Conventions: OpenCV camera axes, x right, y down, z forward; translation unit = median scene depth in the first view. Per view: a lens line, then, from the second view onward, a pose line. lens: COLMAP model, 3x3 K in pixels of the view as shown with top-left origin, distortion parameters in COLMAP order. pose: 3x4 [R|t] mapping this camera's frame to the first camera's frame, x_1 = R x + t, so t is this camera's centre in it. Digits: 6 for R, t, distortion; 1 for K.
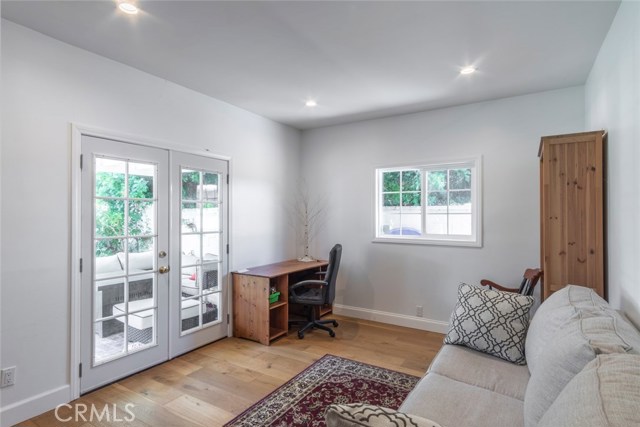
lens RADIAL K [[337.9, 0, 318.9], [0, 337.9, 212.2], [0, 0, 1]] dist [0.005076, 0.000732]
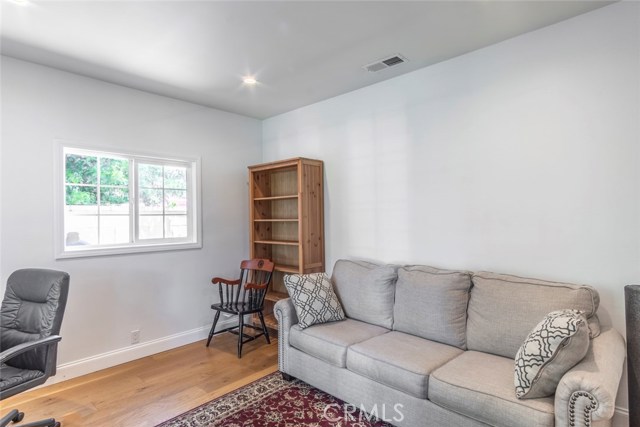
lens RADIAL K [[337.9, 0, 319.3], [0, 337.9, 215.1], [0, 0, 1]] dist [0.005076, 0.000732]
pose [[0.186265, -0.002317, 0.982497, -0.557770], [0.003203, 0.999993, 0.001751, 0.006952], [-0.982494, 0.002821, 0.186271, 0.578833]]
